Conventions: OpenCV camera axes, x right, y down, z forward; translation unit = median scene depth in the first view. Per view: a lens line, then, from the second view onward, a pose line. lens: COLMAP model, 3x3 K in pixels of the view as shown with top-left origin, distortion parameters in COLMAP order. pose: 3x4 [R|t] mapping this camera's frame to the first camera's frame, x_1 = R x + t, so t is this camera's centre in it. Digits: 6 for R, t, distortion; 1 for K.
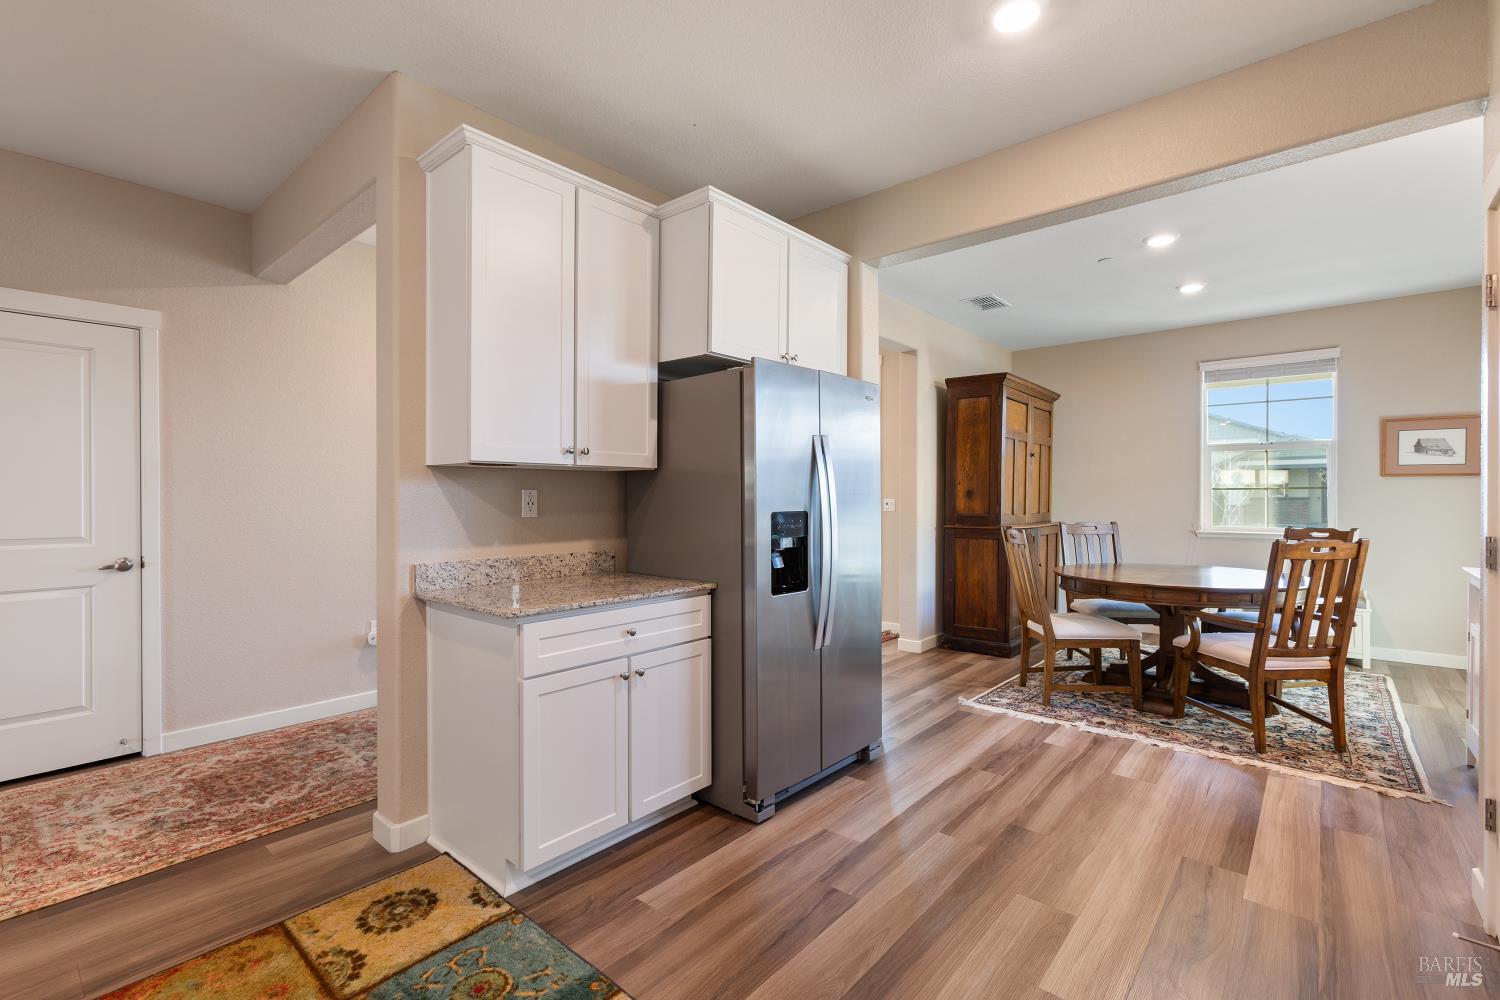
lens RADIAL K [[667.9, 0, 744.3], [0, 667.9, 494.1], [0, 0, 1]] dist [-0.006467, 0.005846]
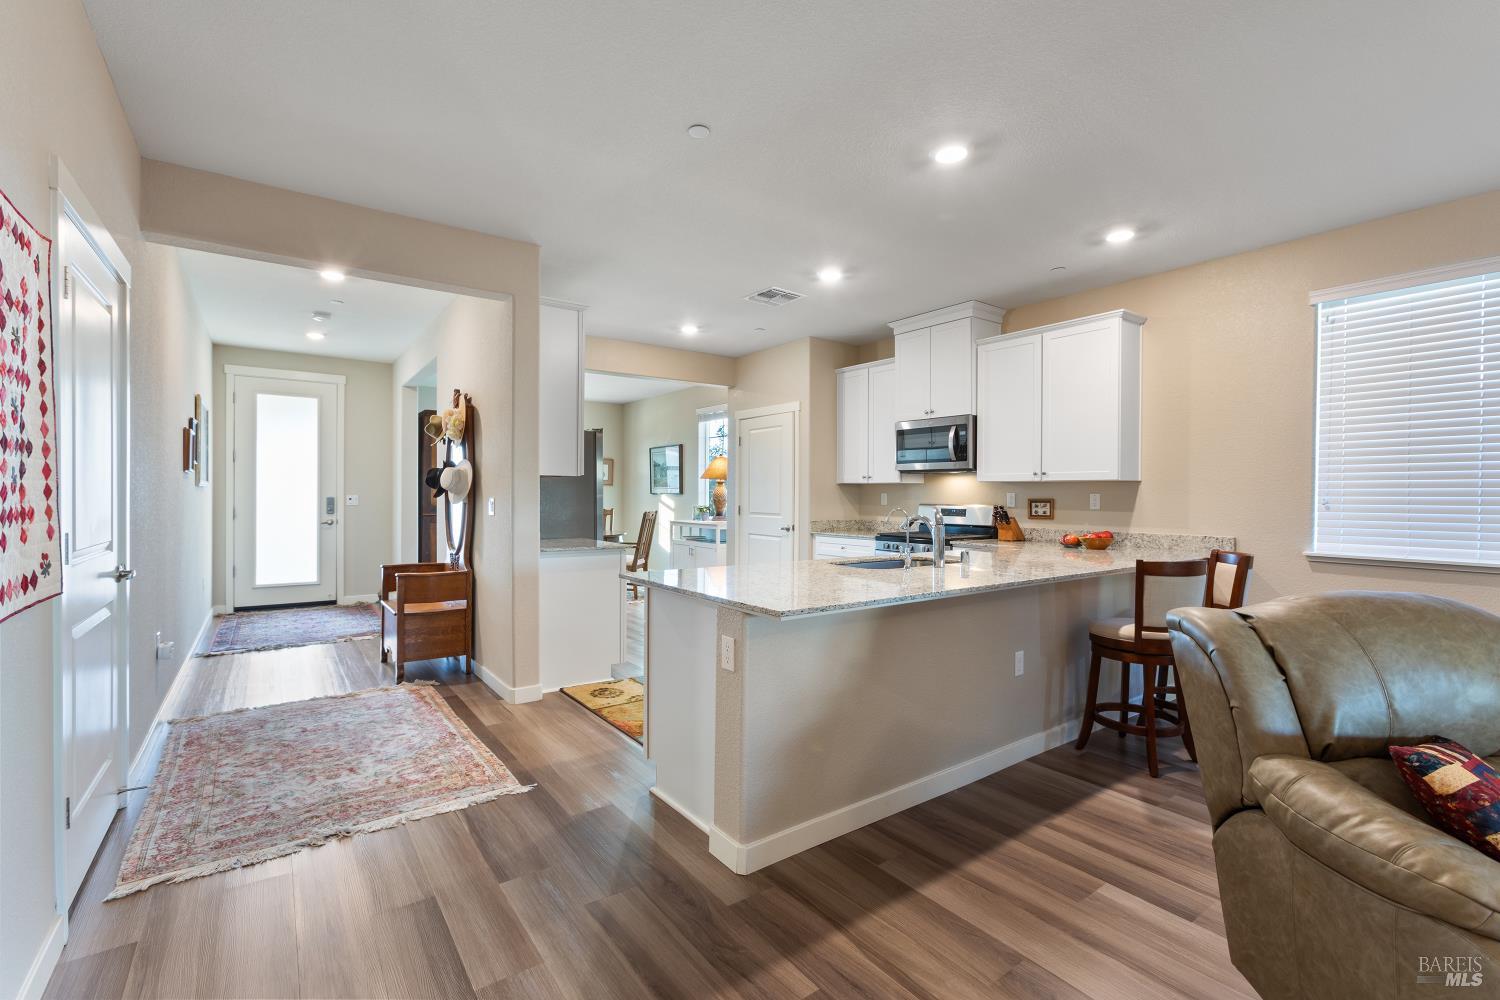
lens RADIAL K [[667.9, 0, 742.4], [0, 667.9, 493.2], [0, 0, 1]] dist [-0.006467, 0.005846]
pose [[0.229245, 0.003913, 0.973361, -1.290493], [-0.010319, 0.999945, -0.001590, -0.002947], [-0.973314, -0.009679, 0.229273, 0.056293]]
